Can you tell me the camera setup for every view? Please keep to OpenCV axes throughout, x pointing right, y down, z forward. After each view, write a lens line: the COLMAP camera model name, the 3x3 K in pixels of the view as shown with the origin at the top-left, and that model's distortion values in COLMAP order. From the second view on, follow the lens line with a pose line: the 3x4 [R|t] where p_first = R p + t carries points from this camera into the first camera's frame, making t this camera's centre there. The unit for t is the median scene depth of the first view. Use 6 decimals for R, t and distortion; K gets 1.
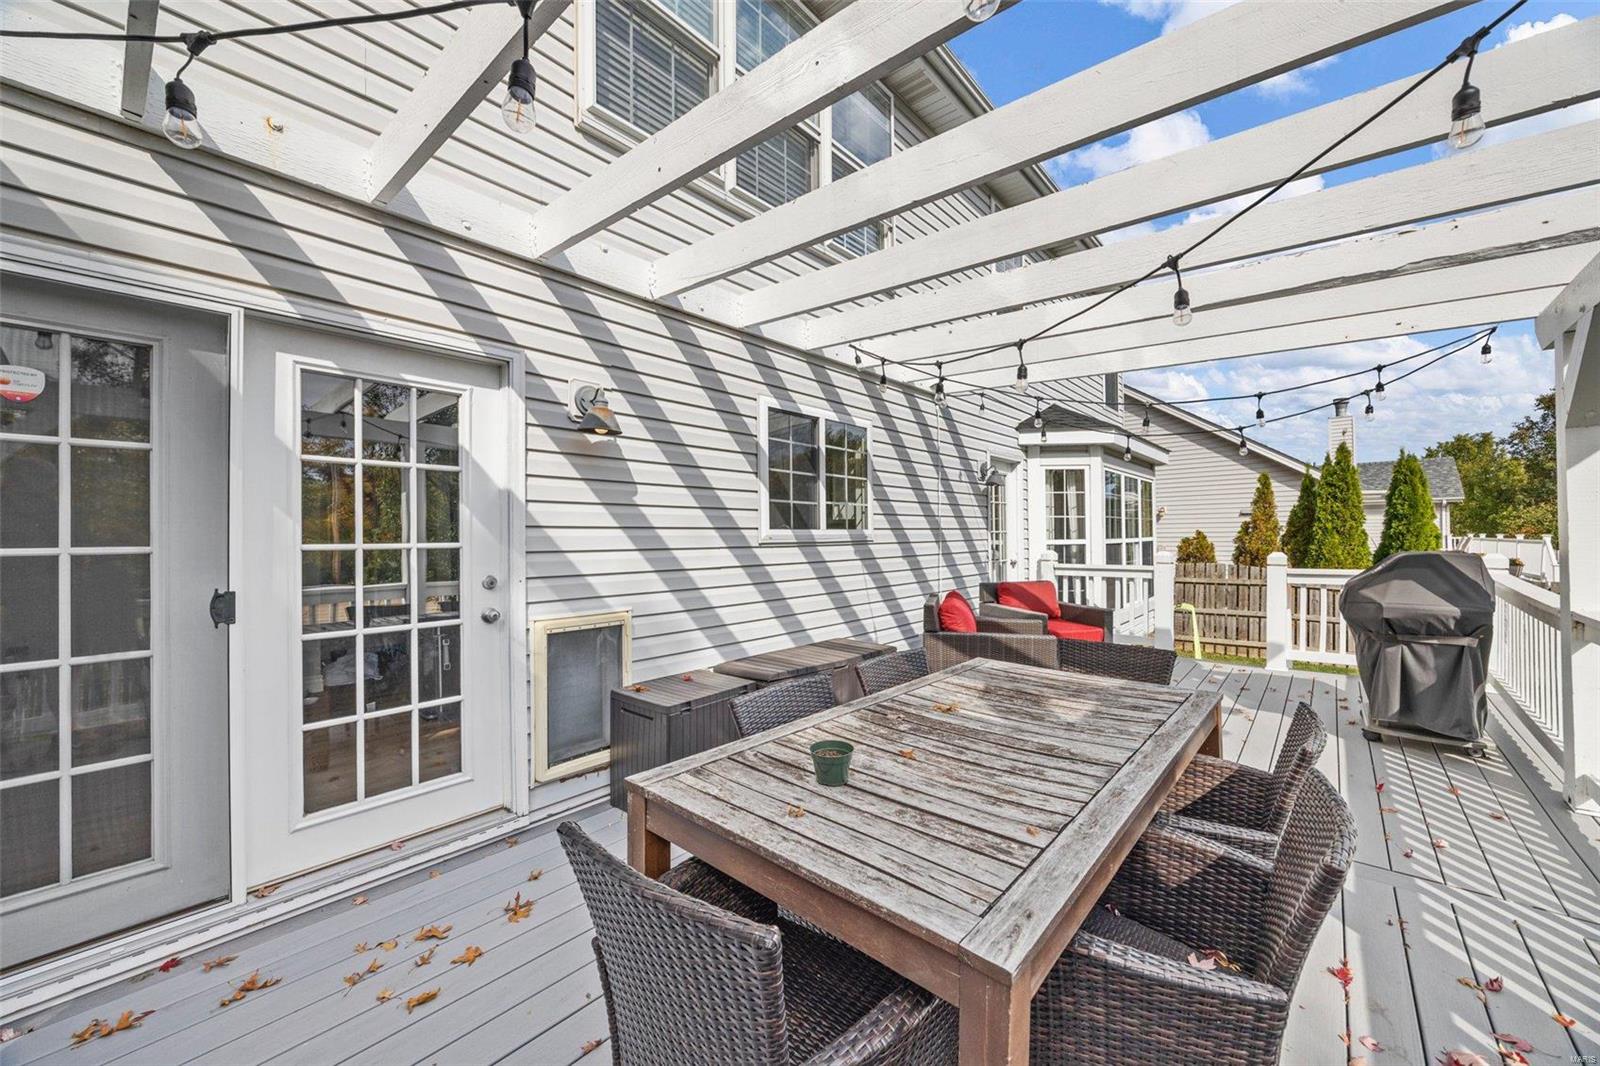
lens RADIAL K [[604.6, 0, 800.0], [0, 604.6, 533.0], [0, 0, 1]] dist [-0.000981, 0.000475]
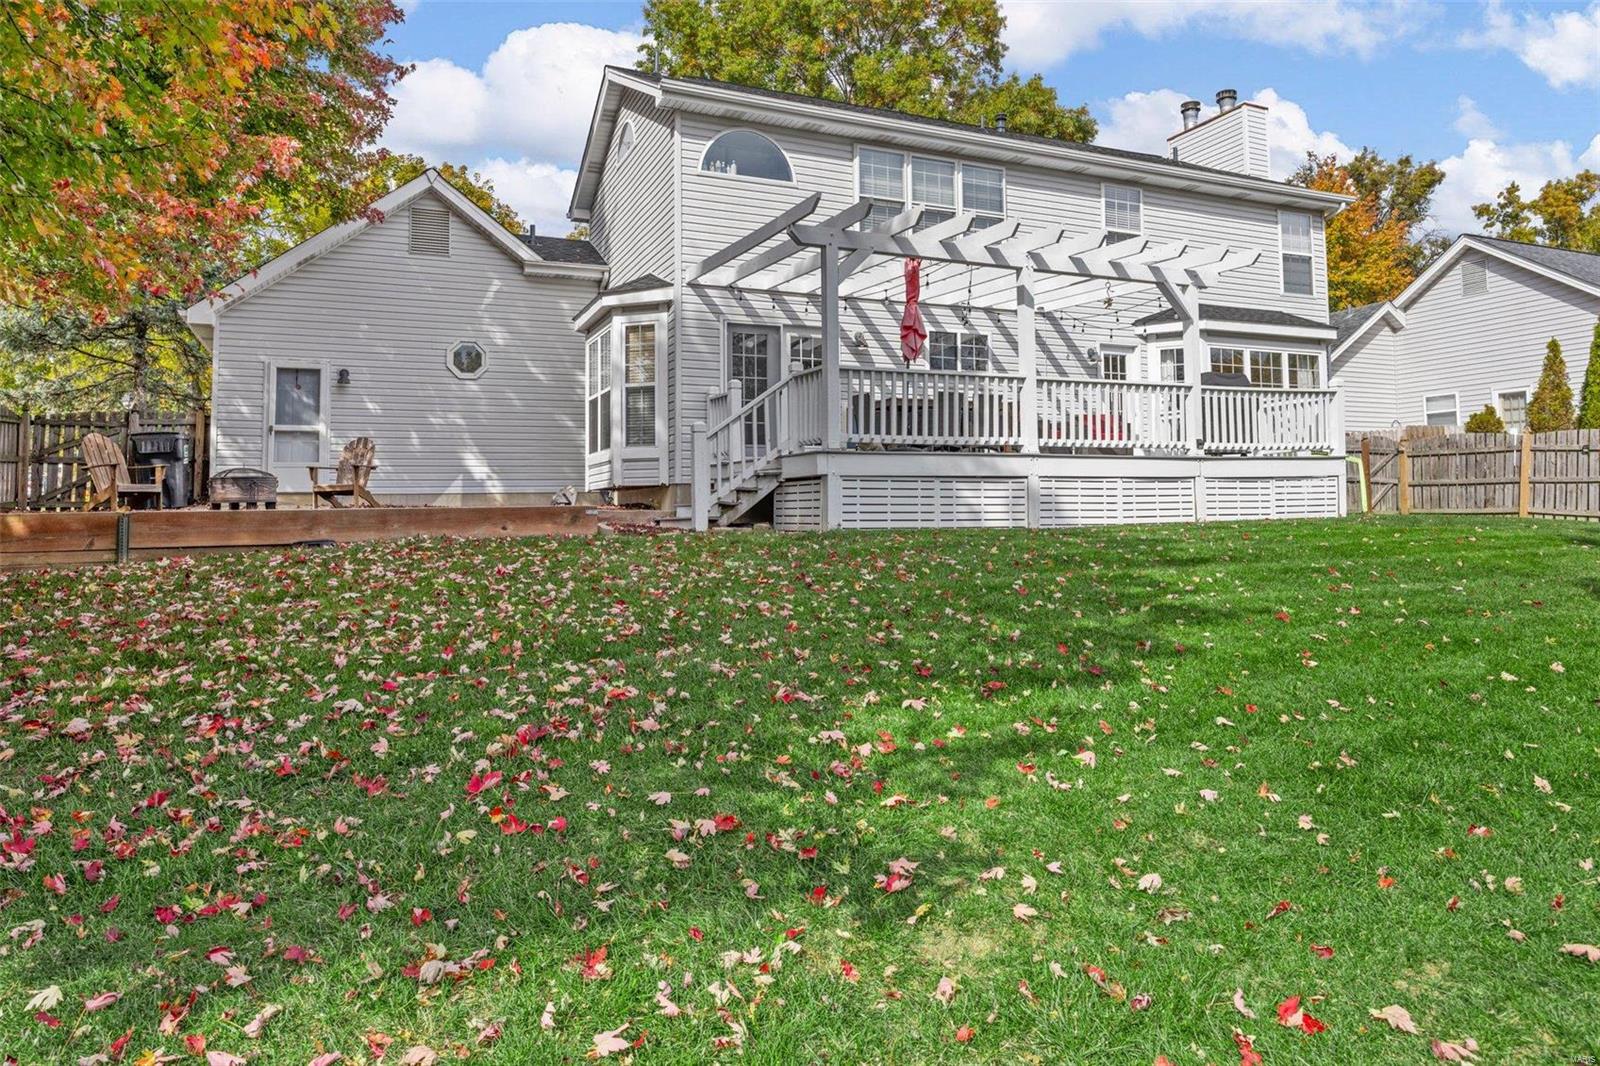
lens RADIAL K [[1010.2, 0, 797.9], [0, 1010.2, 455.3], [0, 0, 1]] dist [-0.001388, 0.004479]
pose [[0.908028, -0.024531, -0.418190, 1.100739], [0.005022, 0.998850, -0.047688, 0.460282], [0.418879, 0.041202, 0.907107, -2.757546]]
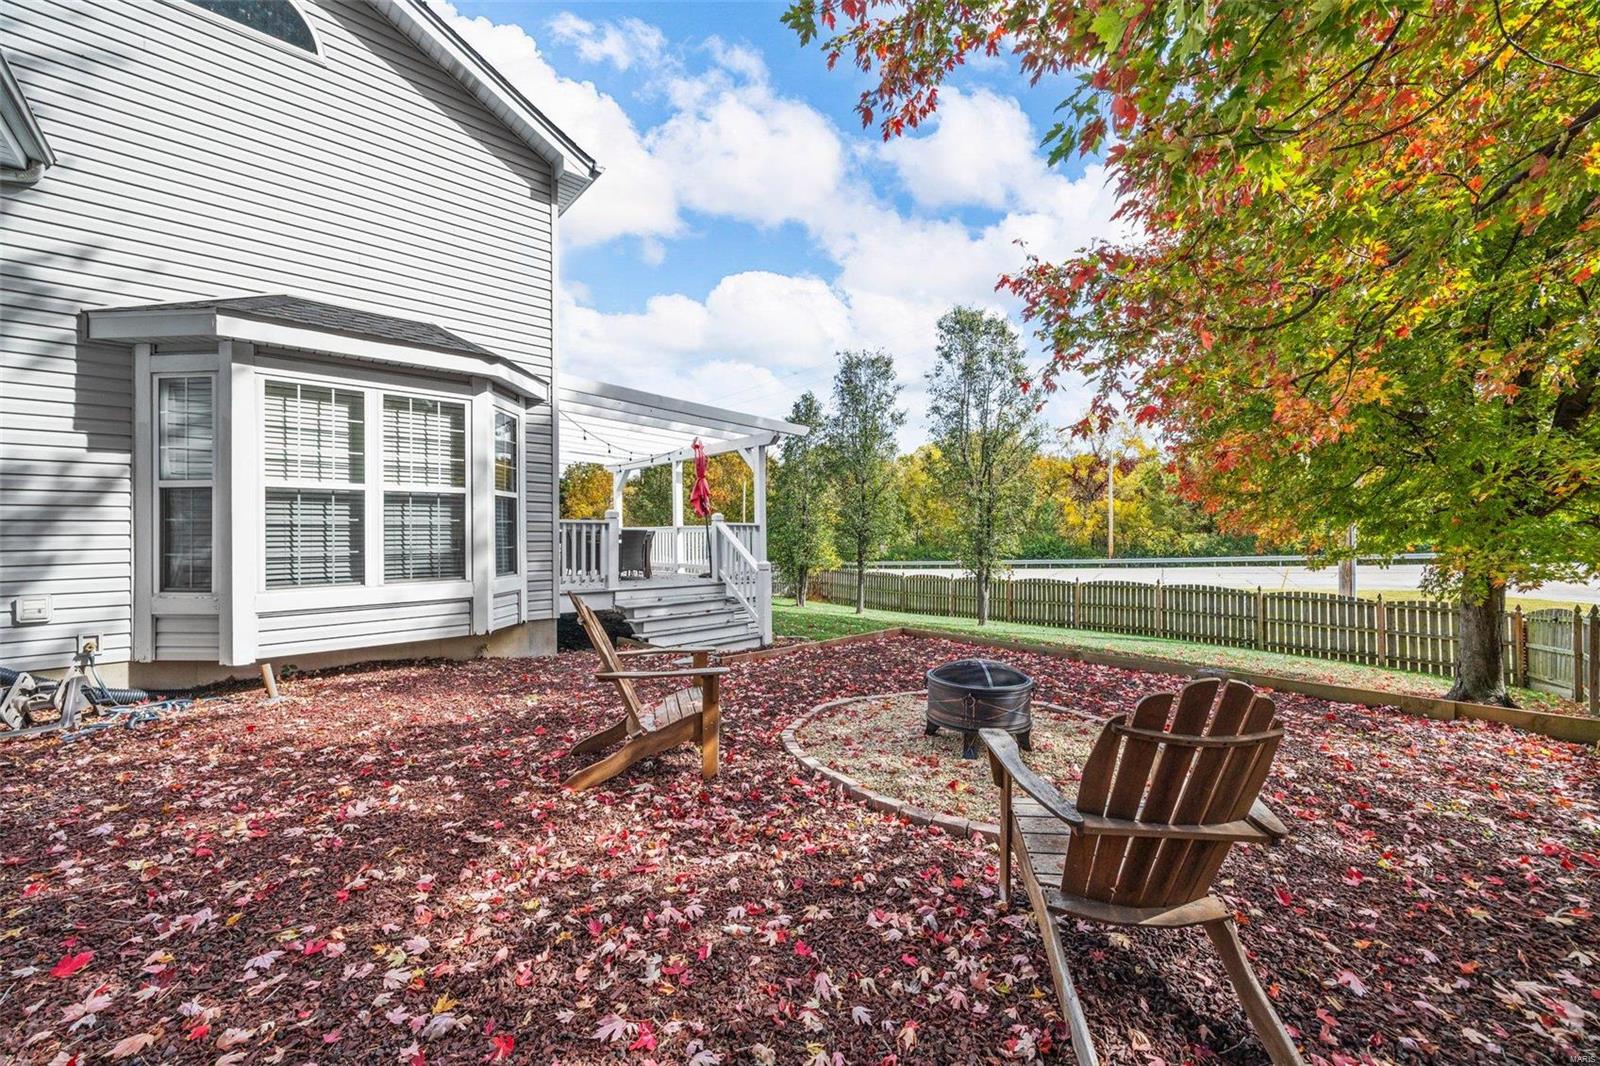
lens RADIAL K [[604.6, 0, 800.0], [0, 604.6, 533.0], [0, 0, 1]] dist [-0.000981, 0.000475]
pose [[0.109258, 0.012938, 0.993929, -2.414446], [-0.000047, 0.999915, -0.013010, 0.163251], [-0.994013, 0.001374, 0.109249, -0.718973]]
